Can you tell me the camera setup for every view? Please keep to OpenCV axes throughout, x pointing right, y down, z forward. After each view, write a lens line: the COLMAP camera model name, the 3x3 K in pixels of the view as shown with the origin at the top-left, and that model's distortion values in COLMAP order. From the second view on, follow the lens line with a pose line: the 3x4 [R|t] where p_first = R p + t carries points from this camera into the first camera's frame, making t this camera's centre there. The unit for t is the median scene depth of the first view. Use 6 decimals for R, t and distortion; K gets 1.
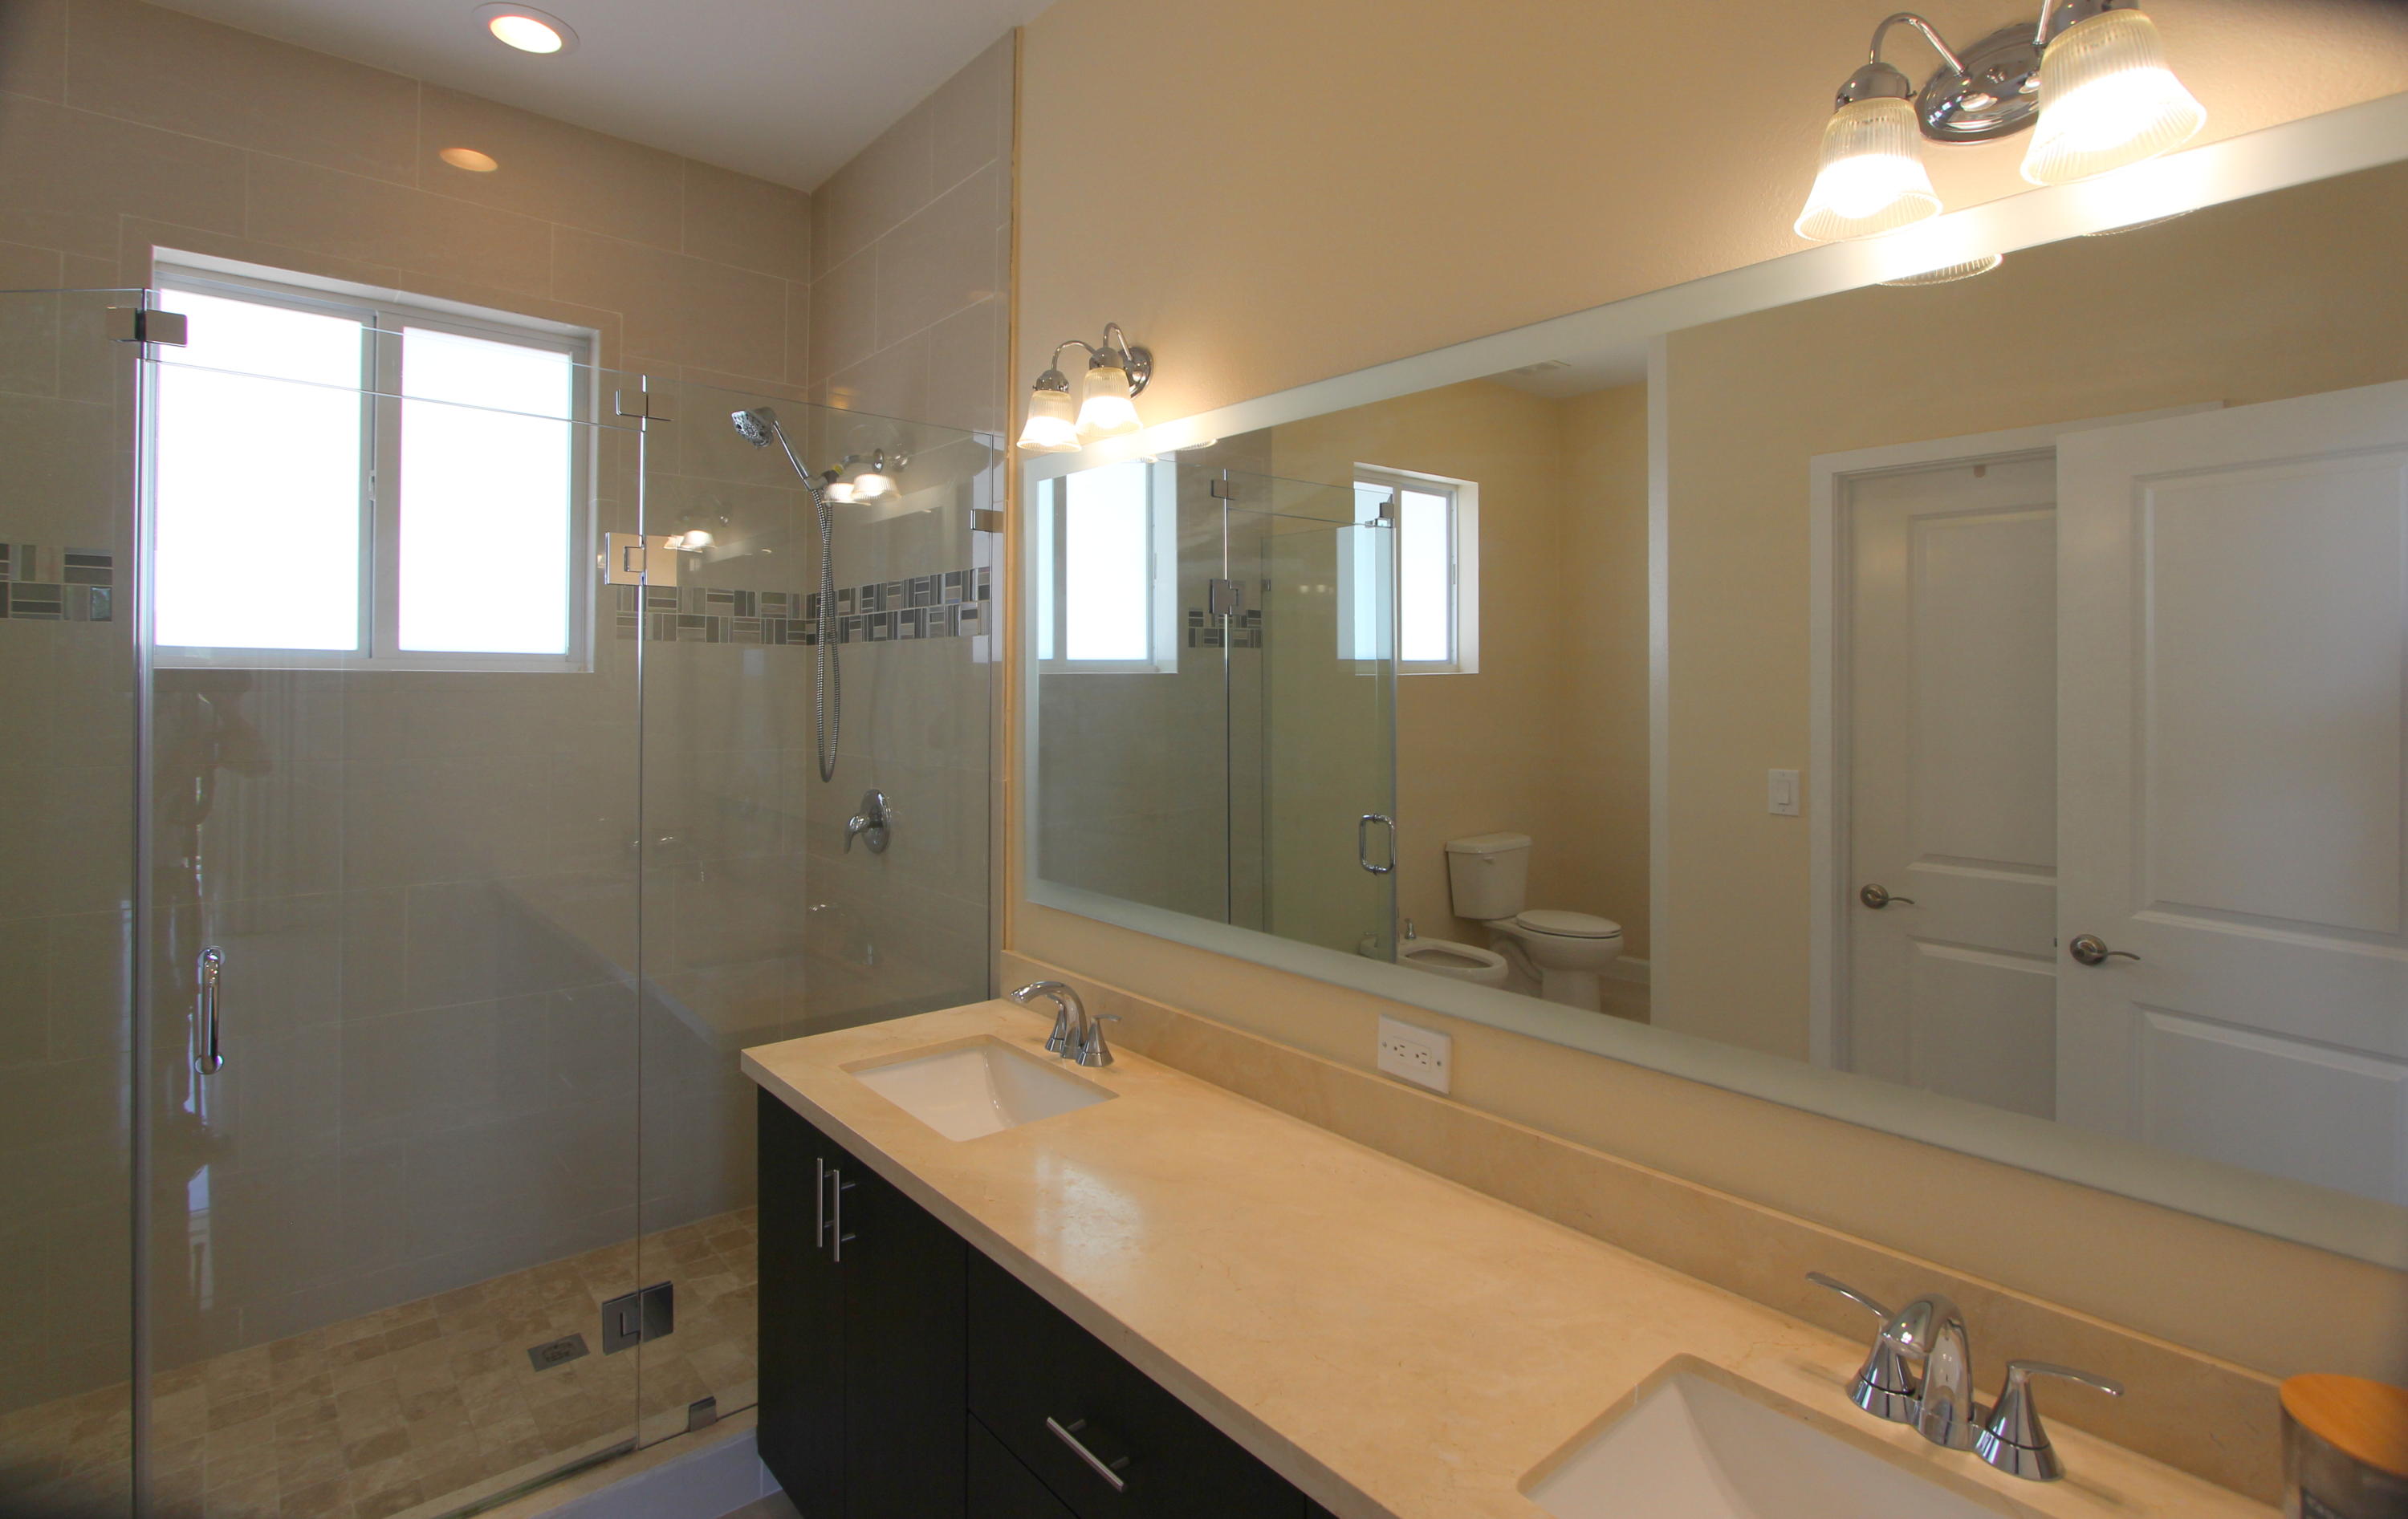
lens RADIAL K [[1159.8, 0, 1202.3], [0, 1159.8, 684.1], [0, 0, 1]] dist [-0.002712, 0.000994]
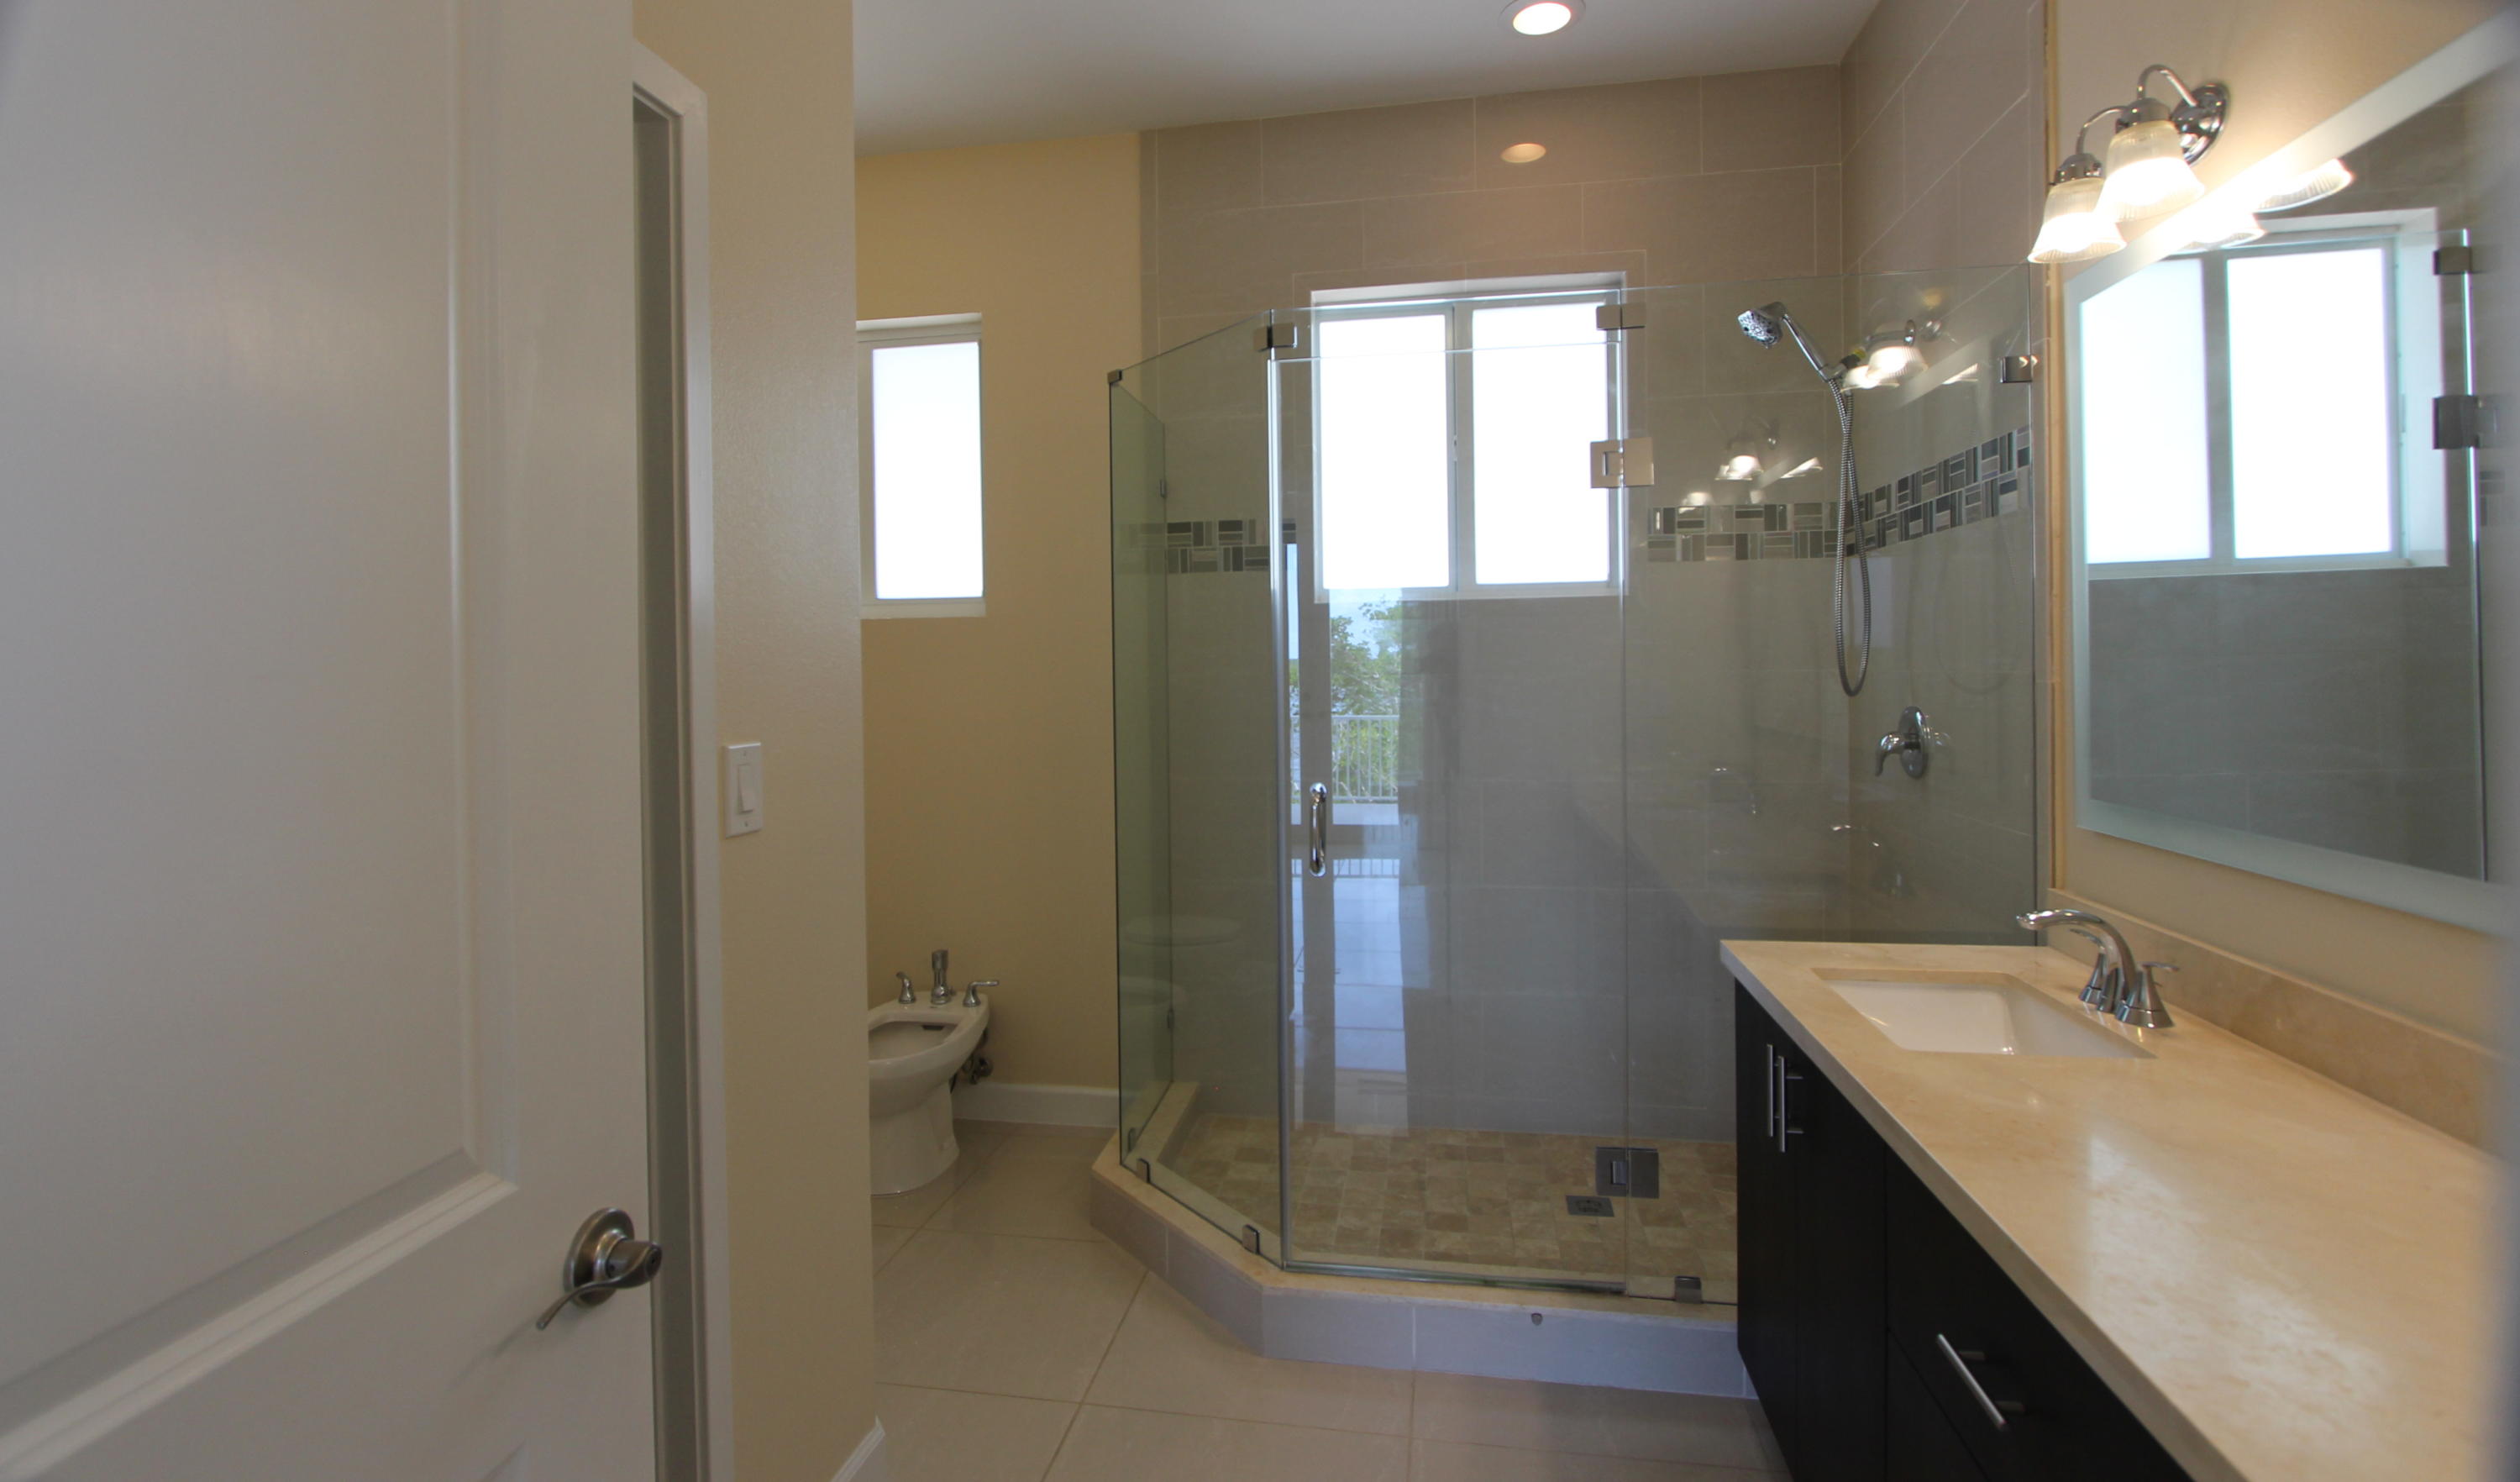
lens RADIAL K [[1224.0, 0, 1212.8], [0, 1224.0, 673.3], [0, 0, 1]] dist [-0.013536, -0.000041]
pose [[0.625744, -0.014989, -0.779885, 0.130536], [0.020915, 0.999778, -0.002433, 0.068926], [0.779748, -0.014789, 0.625918, 0.007423]]
